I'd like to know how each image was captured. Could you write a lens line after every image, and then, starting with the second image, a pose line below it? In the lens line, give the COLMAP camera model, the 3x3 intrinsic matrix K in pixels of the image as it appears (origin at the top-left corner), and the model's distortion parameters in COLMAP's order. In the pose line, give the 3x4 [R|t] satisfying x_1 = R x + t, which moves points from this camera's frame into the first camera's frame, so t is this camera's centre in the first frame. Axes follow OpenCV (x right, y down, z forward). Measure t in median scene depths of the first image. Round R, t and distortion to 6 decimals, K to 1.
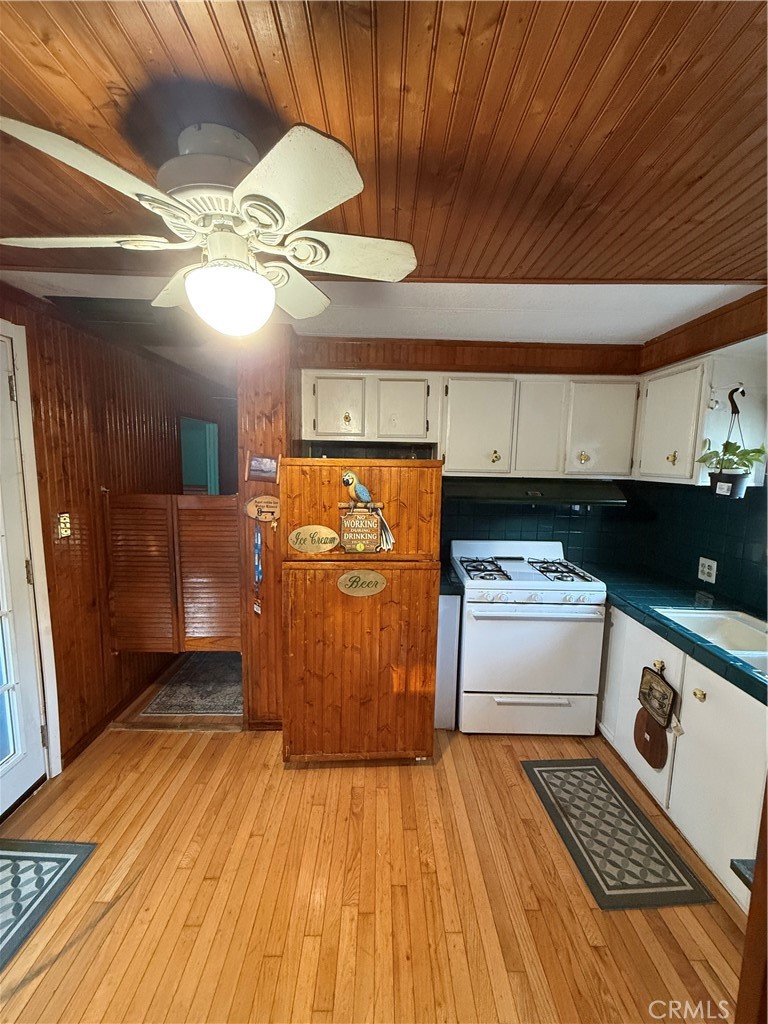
lens RADIAL K [[412.8, 0, 380.7], [0, 412.8, 511.2], [0, 0, 1]] dist [0.001676, 0.000519]
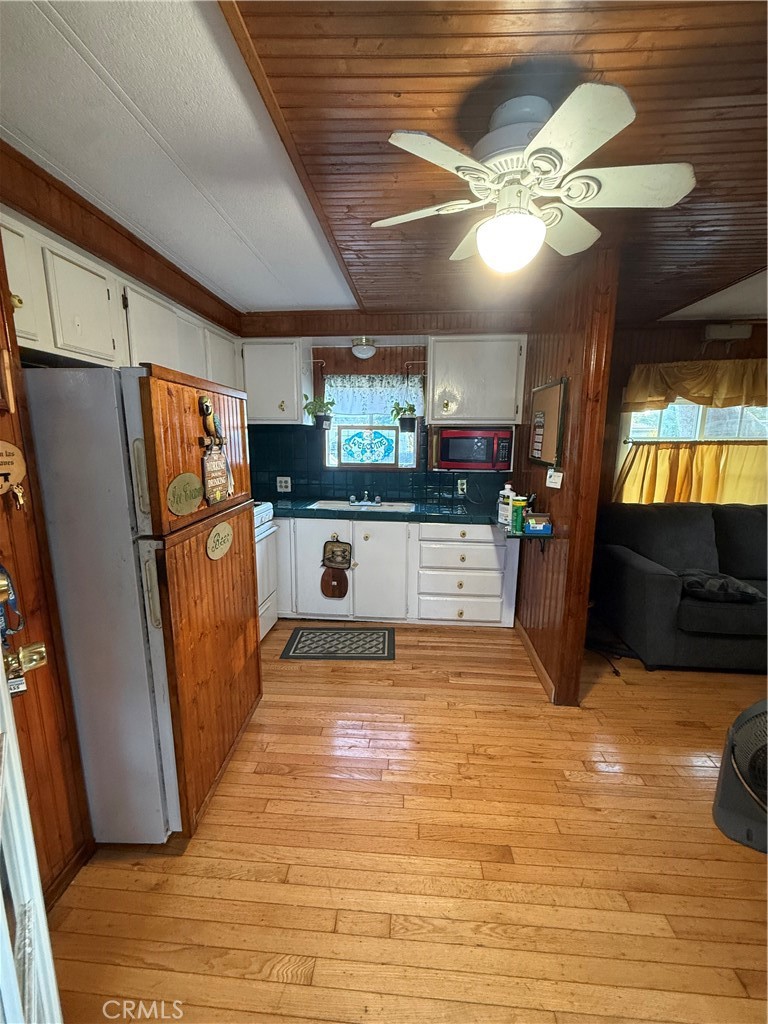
lens RADIAL K [[412.8, 0, 383.2], [0, 412.8, 513.4], [0, 0, 1]] dist [0.001676, 0.000519]
pose [[0.075075, -0.195618, 0.977802, -0.743401], [0.117187, 0.975506, 0.186161, 0.008928], [-0.990268, 0.100610, 0.096160, 0.560798]]
